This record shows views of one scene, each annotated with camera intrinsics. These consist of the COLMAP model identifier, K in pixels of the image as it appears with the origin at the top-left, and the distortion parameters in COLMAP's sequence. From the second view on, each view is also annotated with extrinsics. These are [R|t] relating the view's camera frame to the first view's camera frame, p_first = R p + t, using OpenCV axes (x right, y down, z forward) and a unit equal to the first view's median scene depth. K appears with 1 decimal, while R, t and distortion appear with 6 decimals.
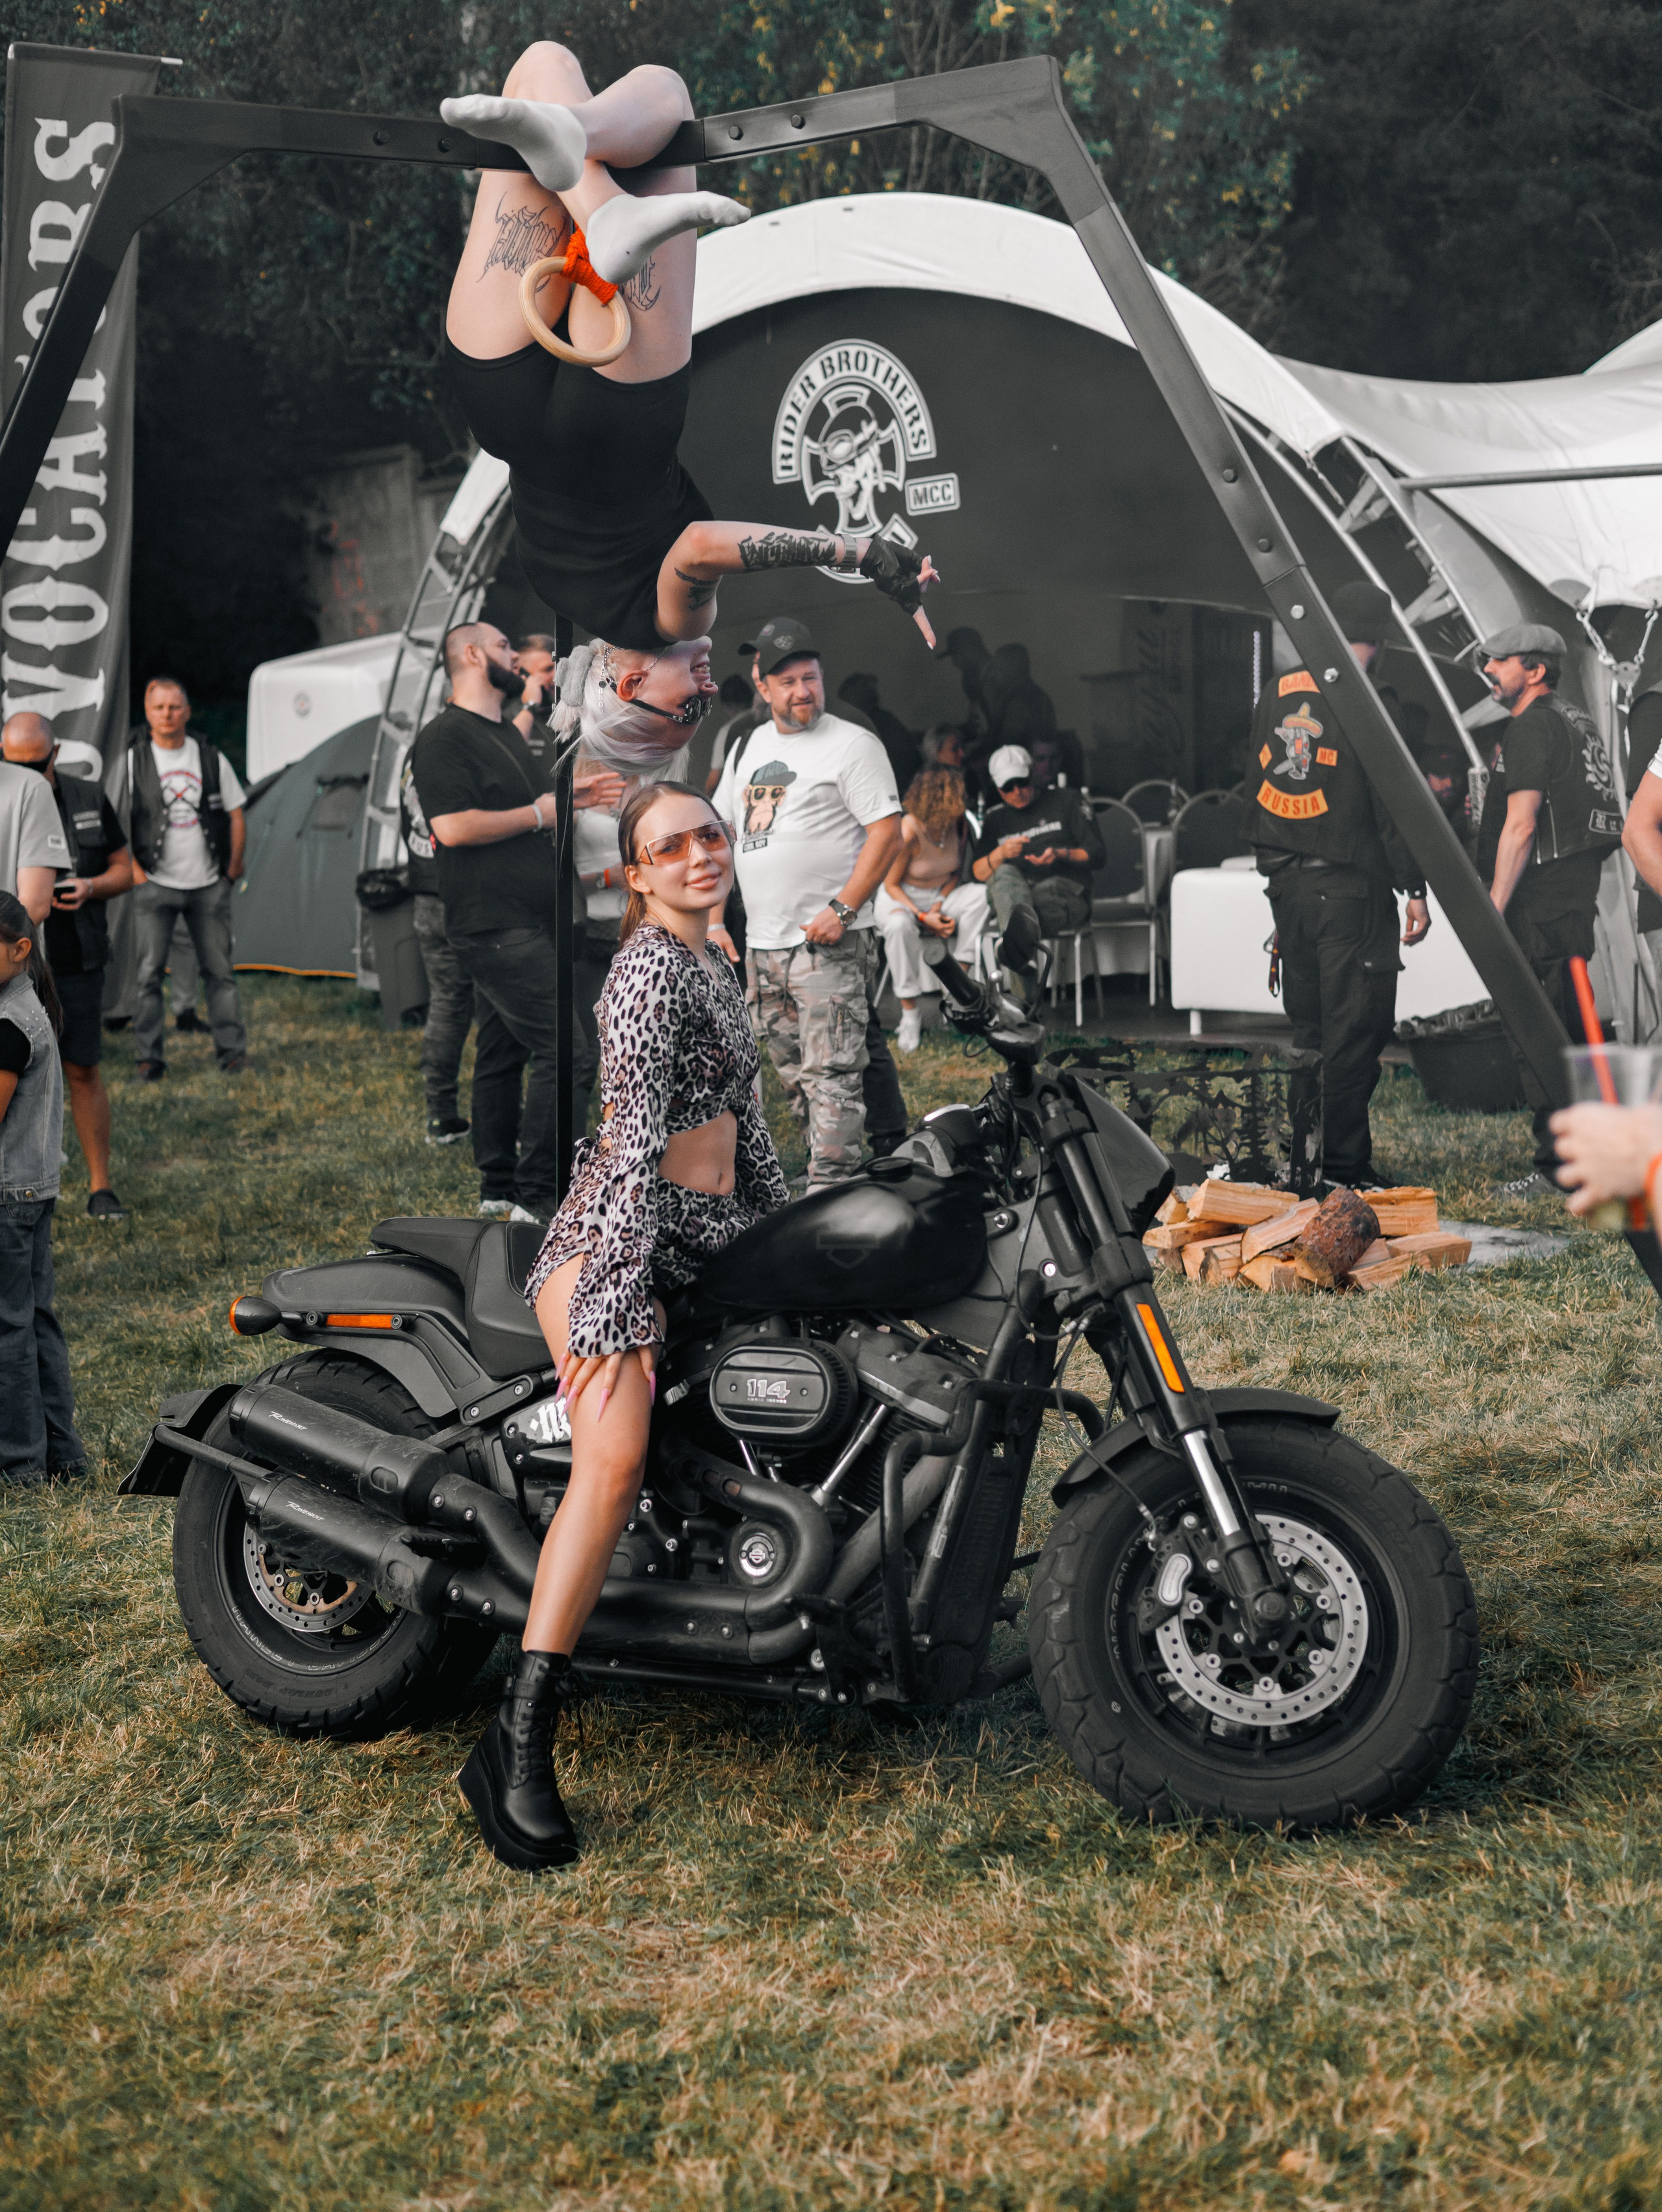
lens RADIAL K [[2859.9, 0, 831.0], [0, 2859.9, 1106.0], [0, 0, 1]] dist [0.008685, -0.019401]
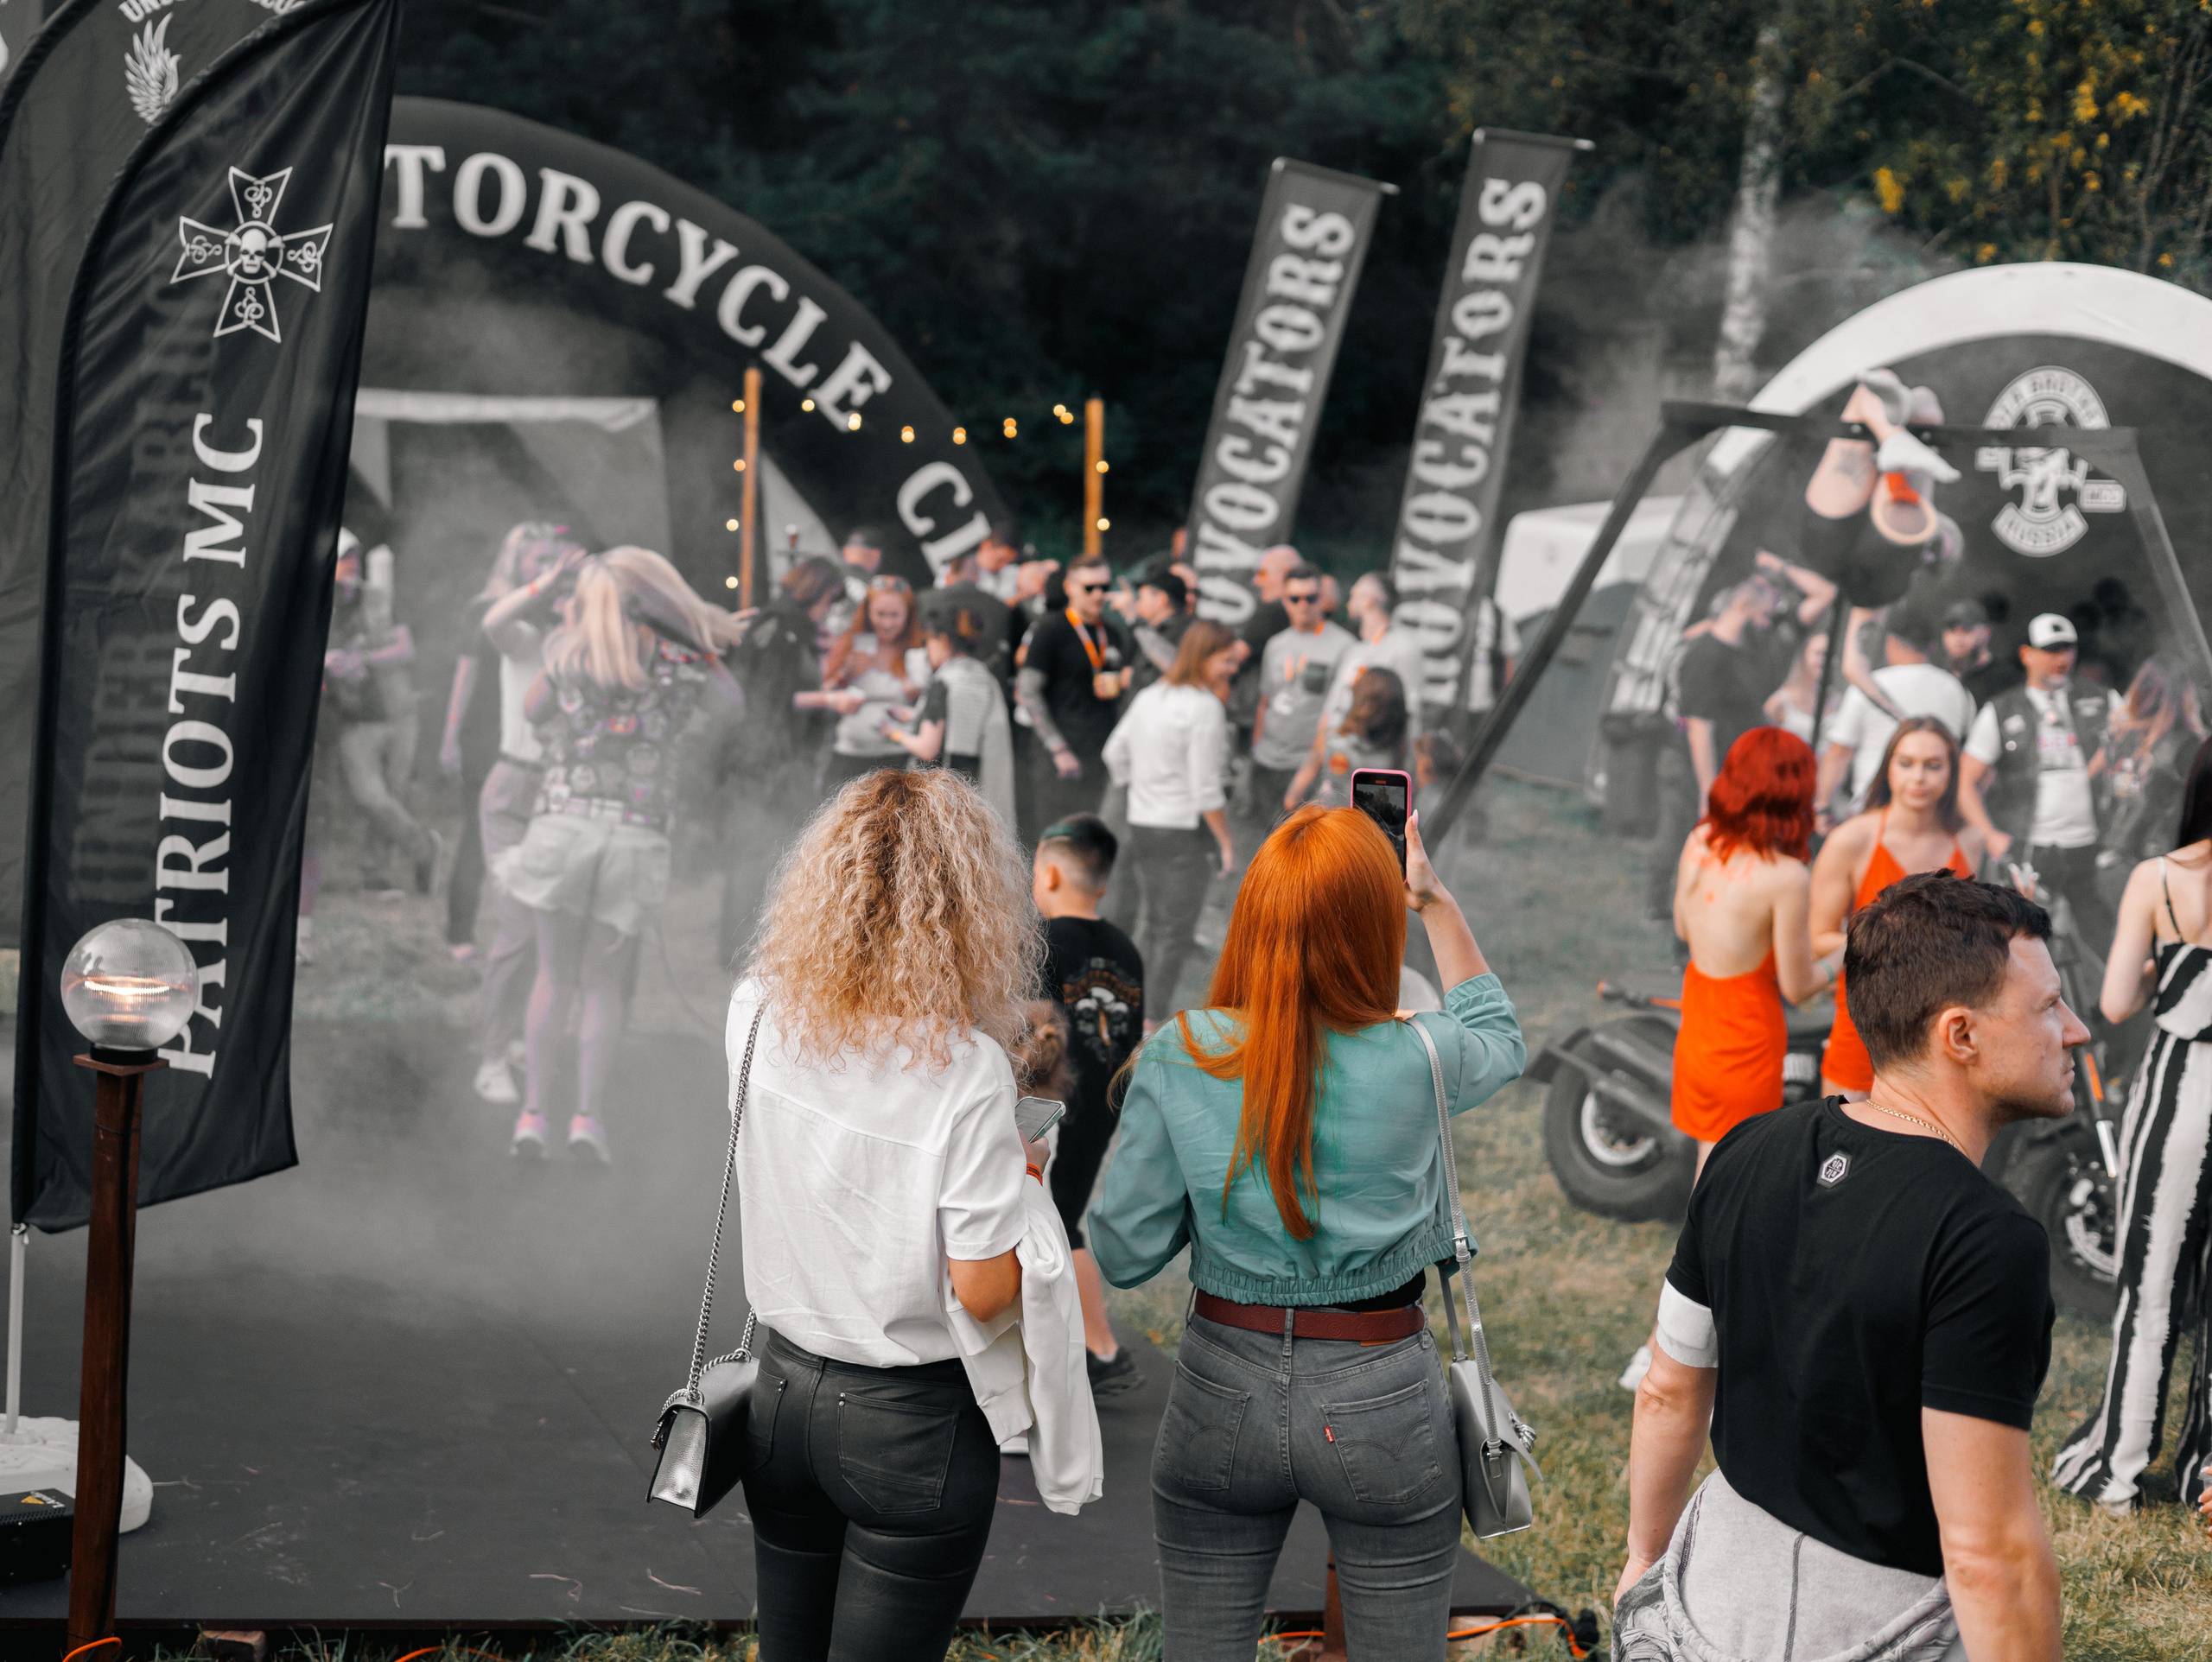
lens RADIAL K [[2859.5, 0, 1106.0], [0, 2859.5, 831.0], [0, 0, 1]] dist [0.008685, -0.019401]
pose [[0.945682, 0.151011, -0.287892, 0.006945], [-0.157642, 0.987496, 0.000151, 0.012313], [0.284315, 0.045242, 0.957663, -0.557572]]
